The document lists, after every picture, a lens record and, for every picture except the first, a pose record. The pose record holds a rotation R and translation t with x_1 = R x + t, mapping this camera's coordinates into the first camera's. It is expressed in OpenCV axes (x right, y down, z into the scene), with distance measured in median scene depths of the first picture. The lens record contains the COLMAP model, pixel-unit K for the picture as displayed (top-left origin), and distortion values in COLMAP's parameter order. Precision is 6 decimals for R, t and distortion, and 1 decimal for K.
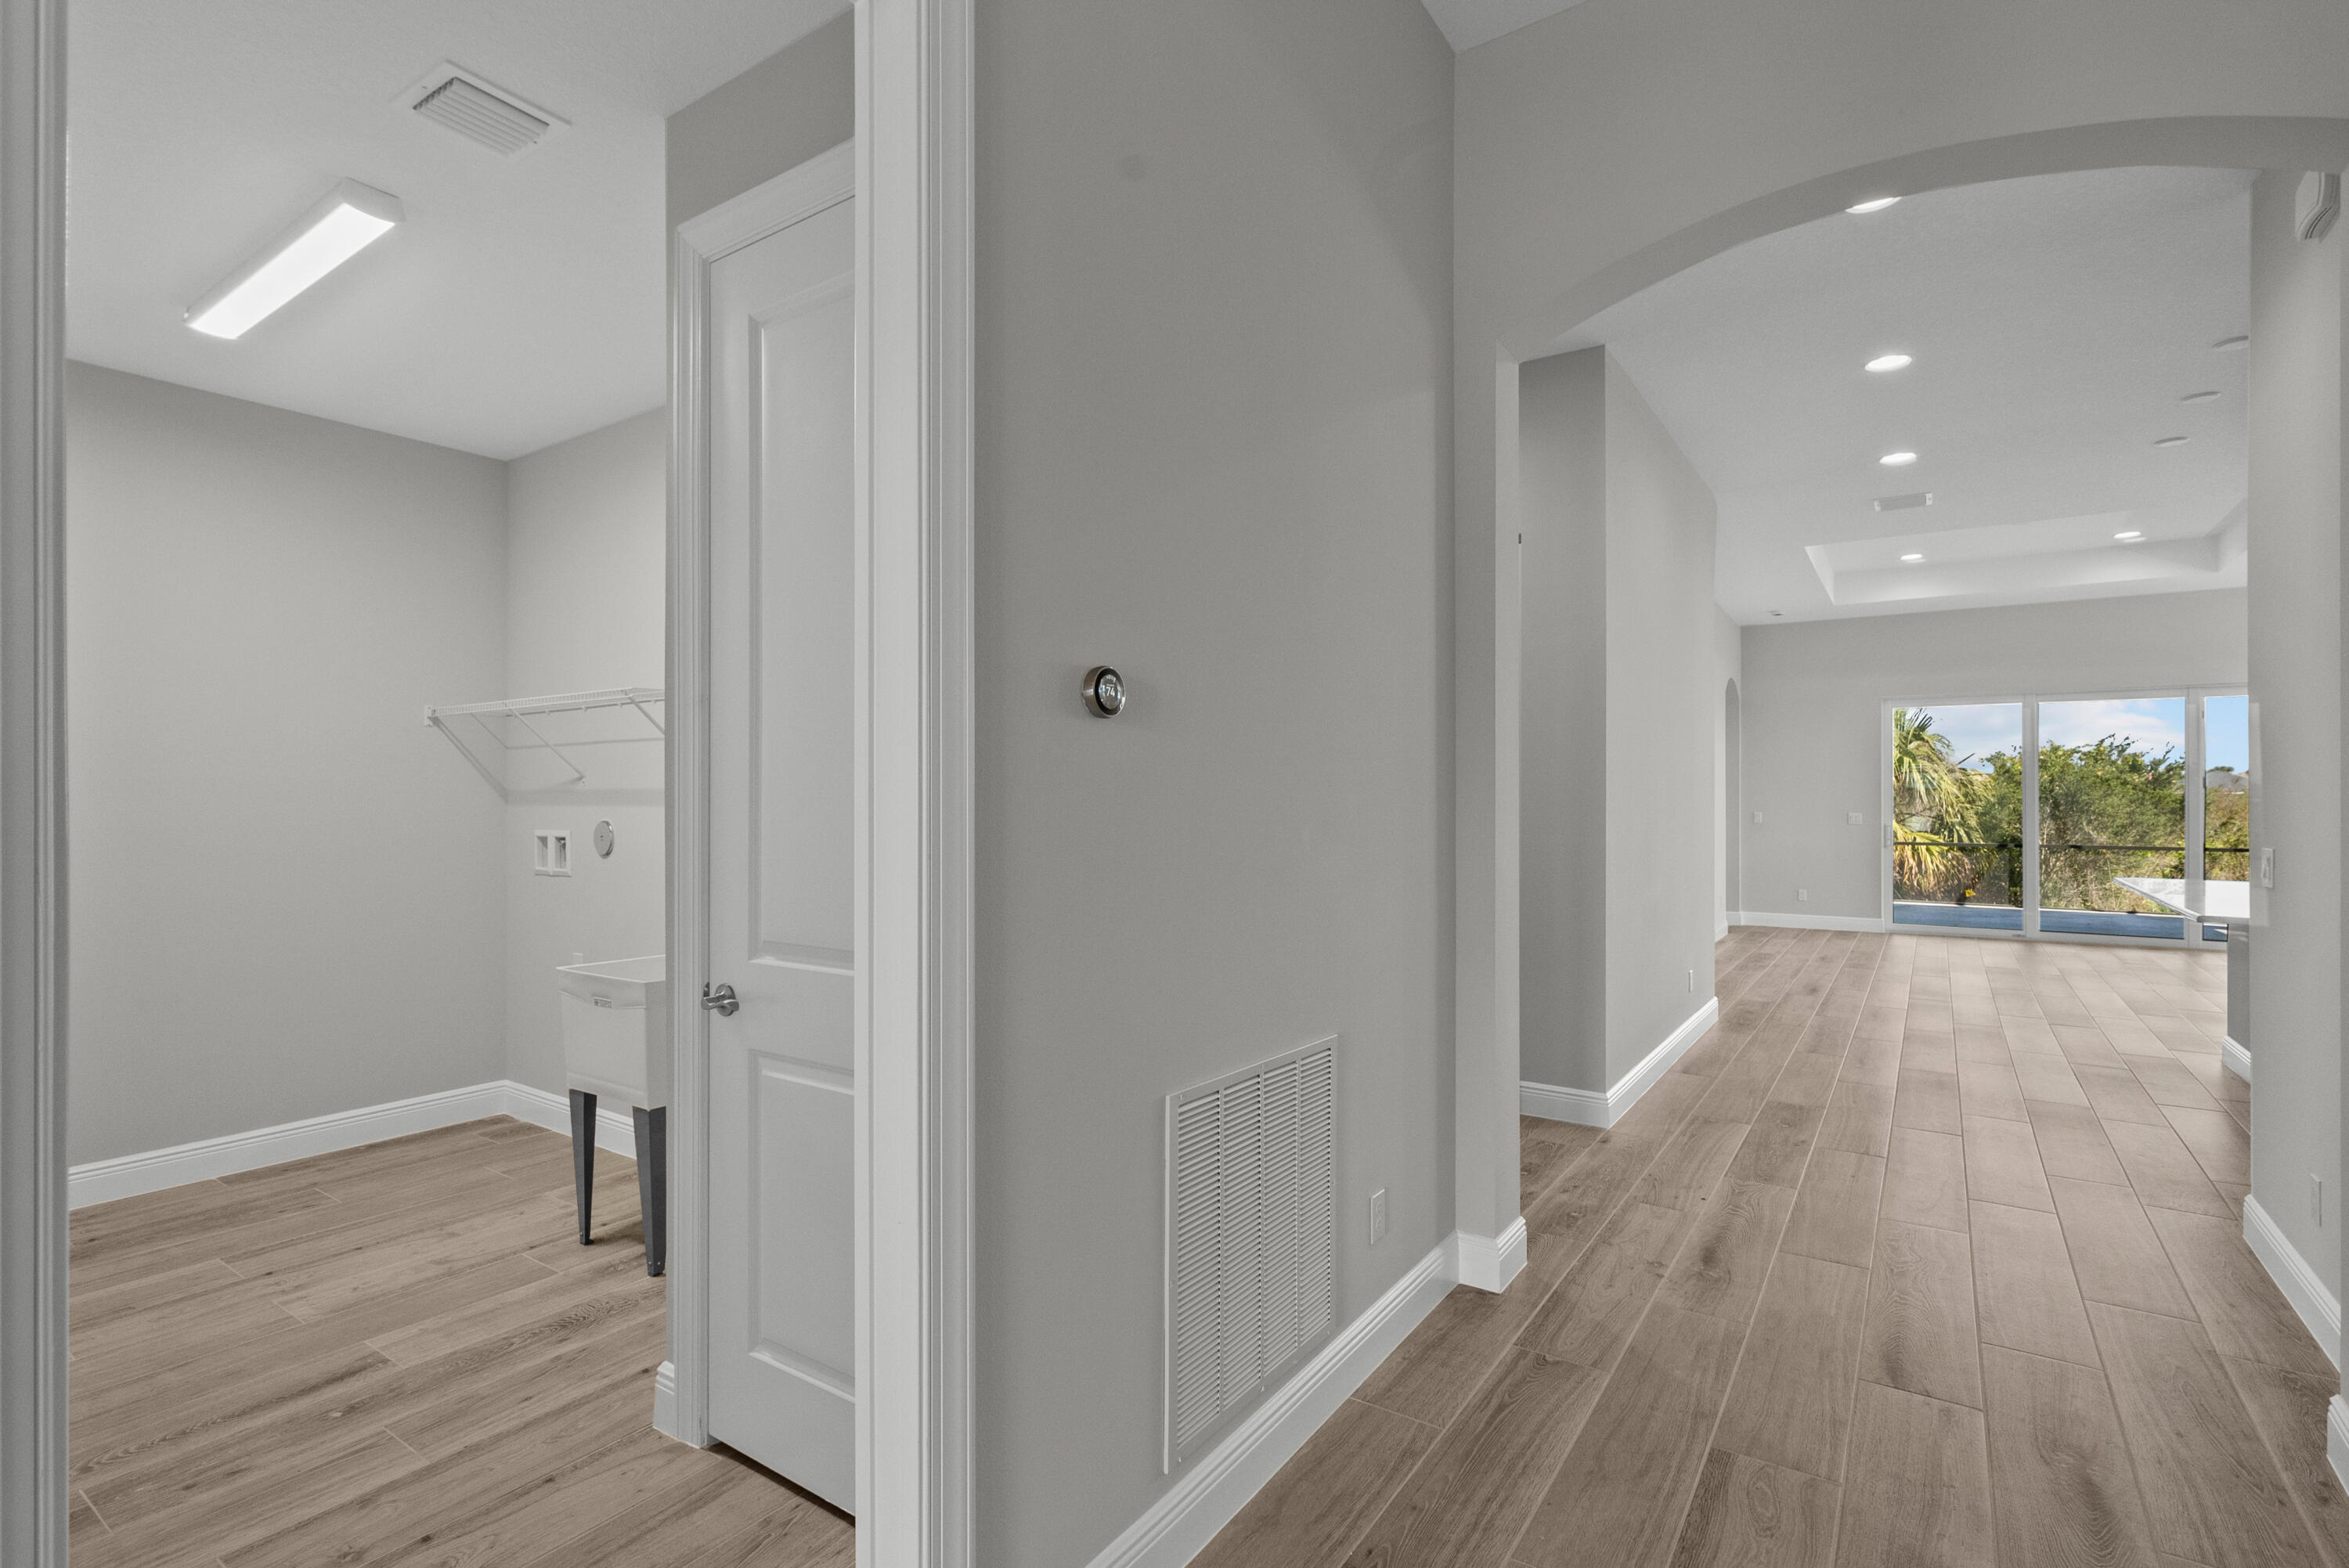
lens RADIAL K [[1101.7, 0, 1177.0], [0, 1101.7, 790.3], [0, 0, 1]] dist [-0.006075, 0.001238]
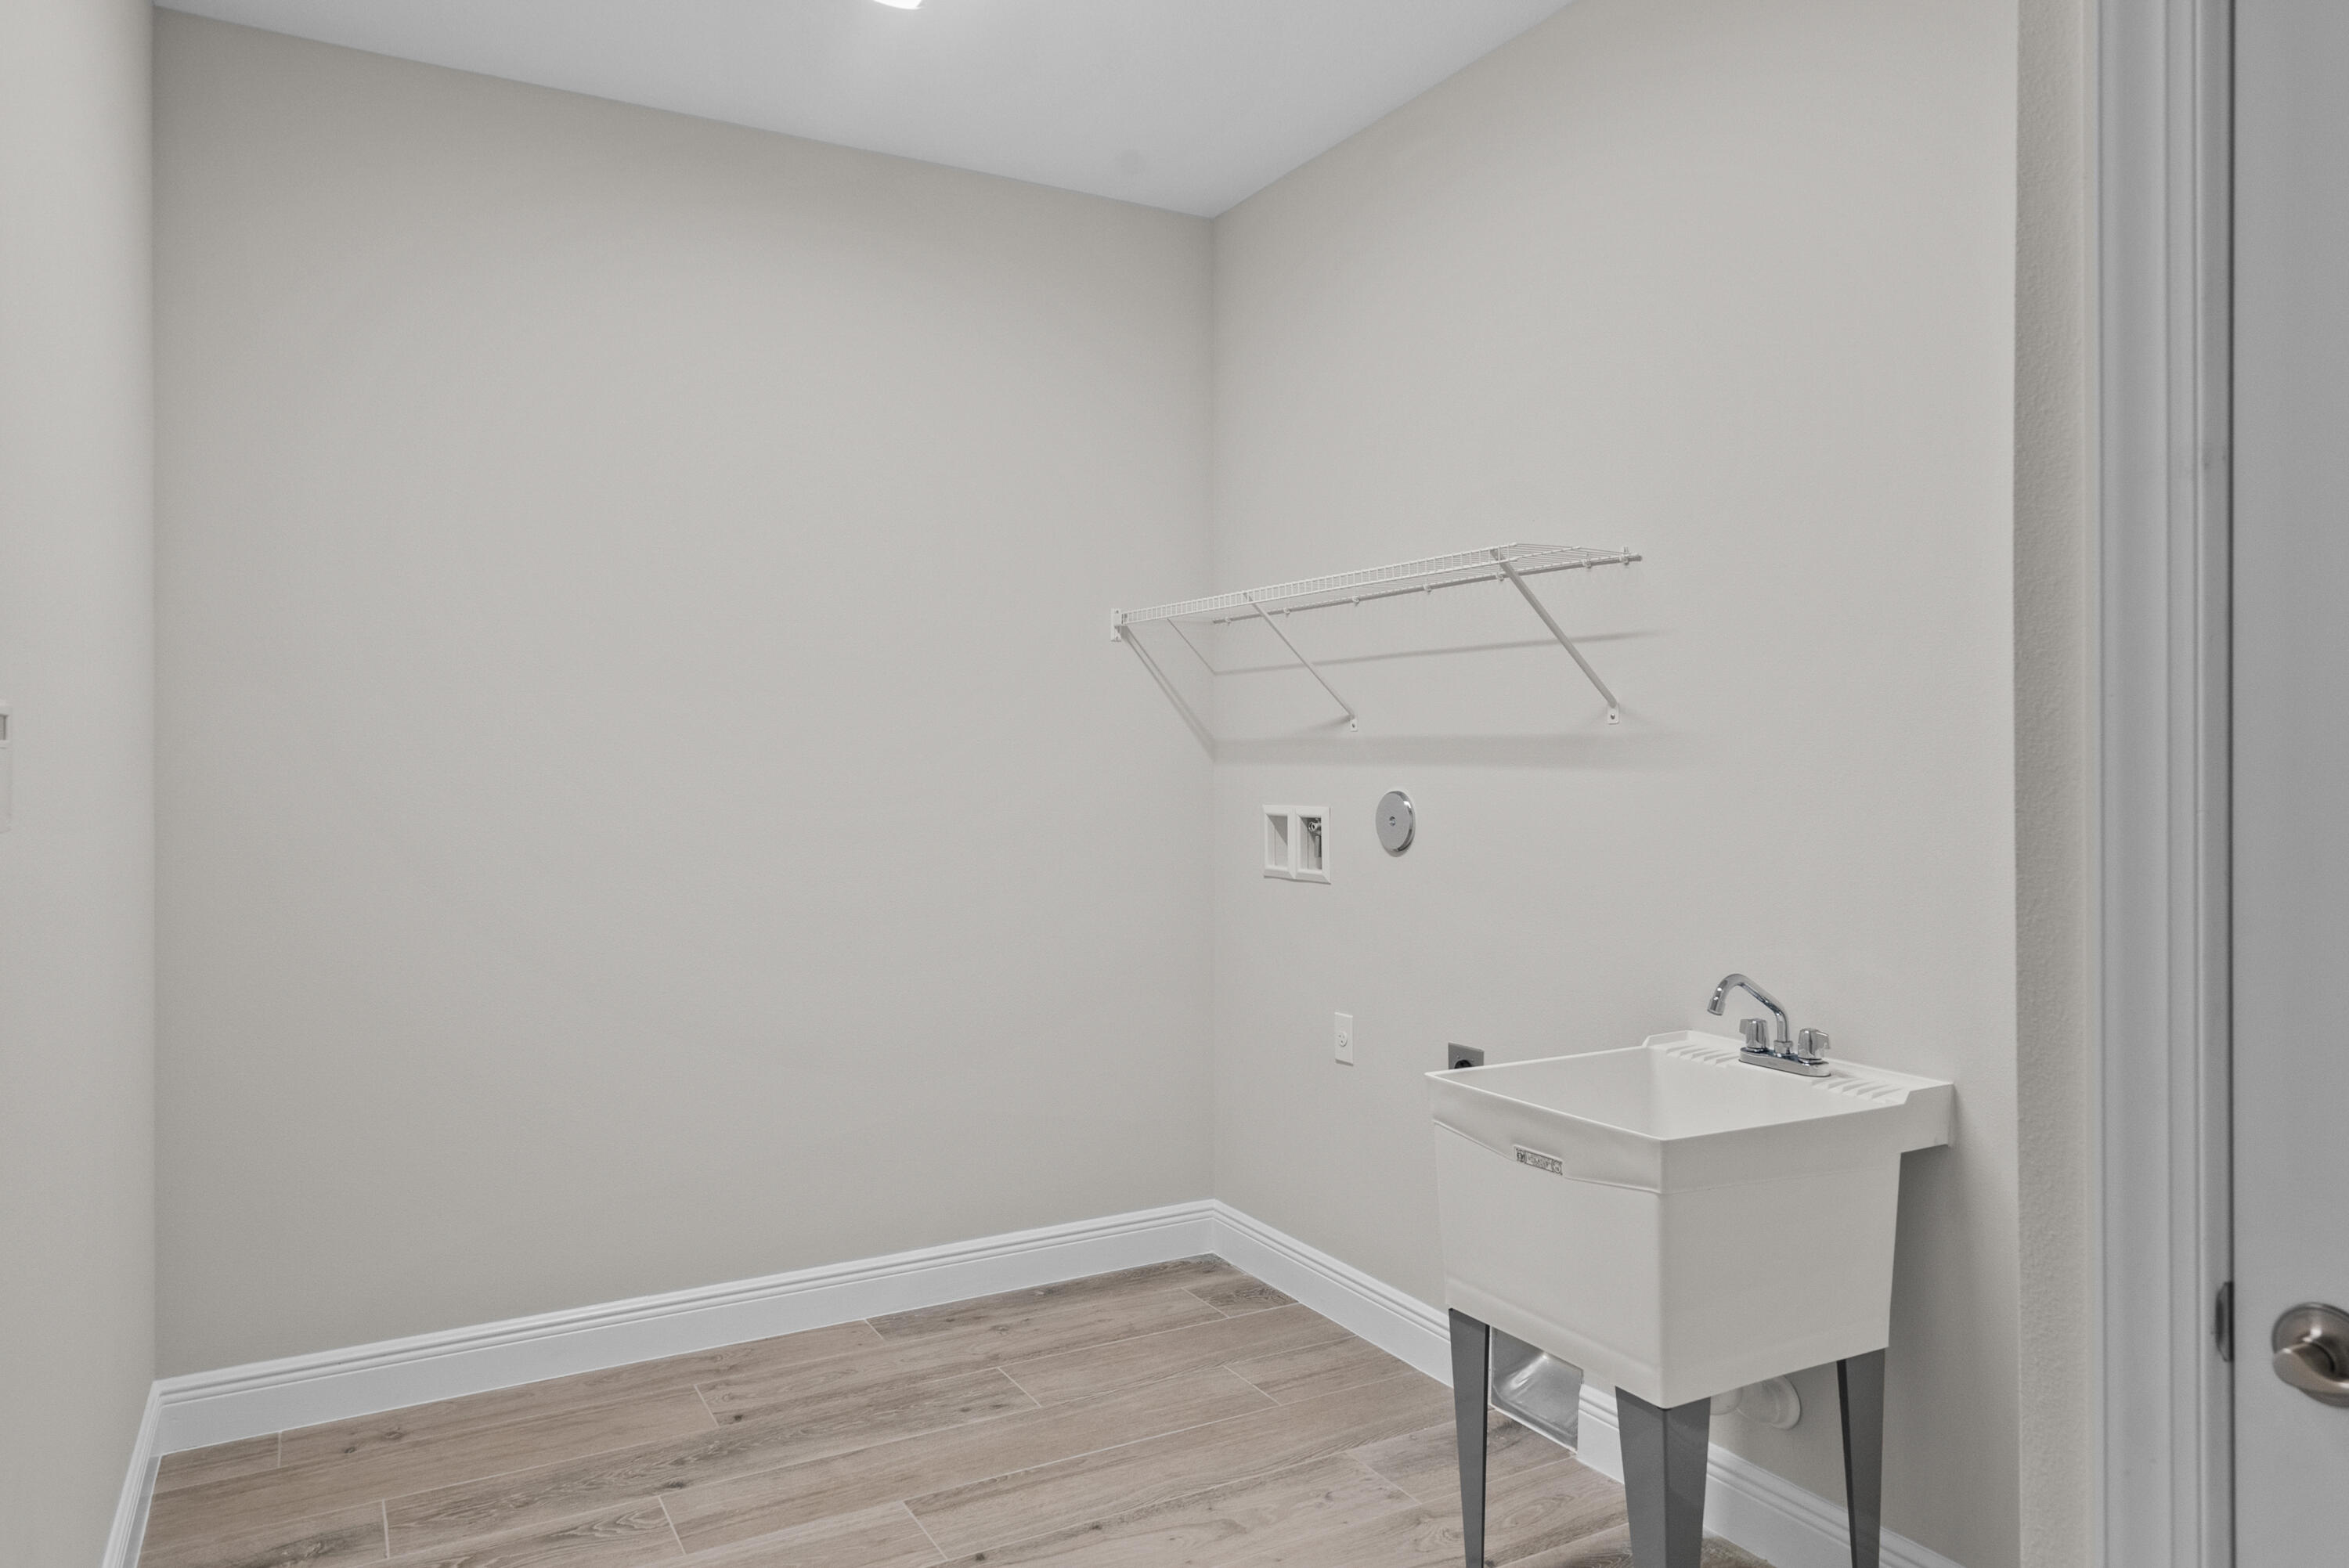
lens RADIAL K [[1505.8, 0, 1170.8], [0, 1505.8, 748.1], [0, 0, 1]] dist [-0.005549, -0.000064]
pose [[0.897660, -0.001617, -0.440685, -0.302522], [0.002446, 0.999996, 0.001313, 0.004021], [0.440681, -0.002257, 0.897661, 0.256566]]
